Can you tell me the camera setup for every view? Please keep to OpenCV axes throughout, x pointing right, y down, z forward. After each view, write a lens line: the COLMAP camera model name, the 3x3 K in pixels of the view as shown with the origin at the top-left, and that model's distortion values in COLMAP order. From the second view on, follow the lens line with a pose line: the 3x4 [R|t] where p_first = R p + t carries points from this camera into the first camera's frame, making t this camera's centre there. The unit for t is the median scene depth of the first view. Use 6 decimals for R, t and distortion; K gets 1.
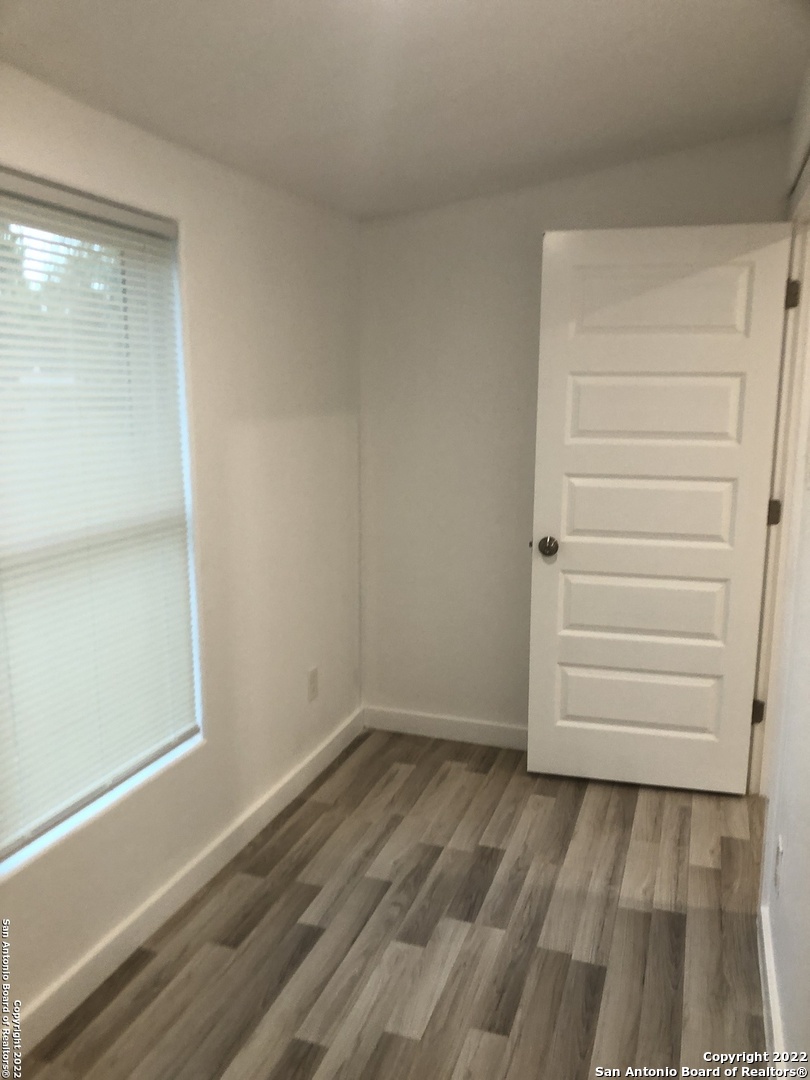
lens RADIAL K [[886.4, 0, 406.0], [0, 886.4, 538.0], [0, 0, 1]] dist [0.045100, -0.047390]
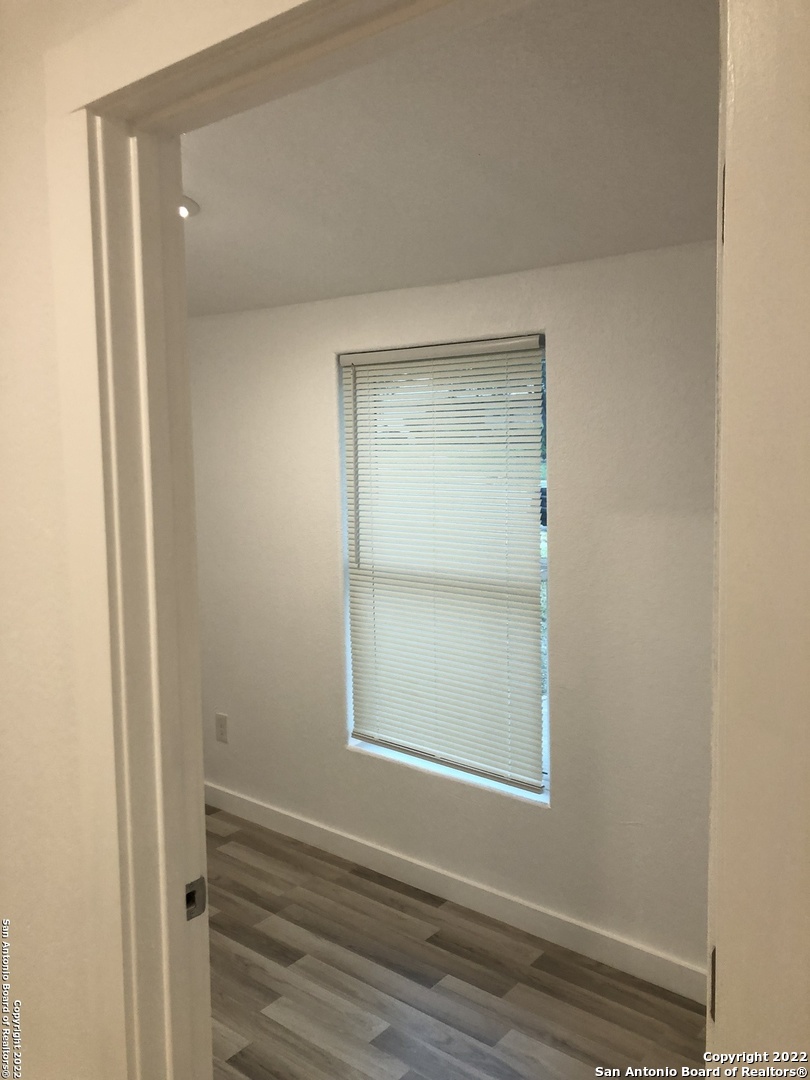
lens RADIAL K [[886.4, 0, 405.3], [0, 886.4, 543.9], [0, 0, 1]] dist [0.045100, -0.047390]
pose [[-0.353164, 0.085956, -0.931604, 0.894713], [-0.154941, 0.976646, 0.148849, -0.233226], [0.922642, 0.196911, -0.331598, 1.282837]]
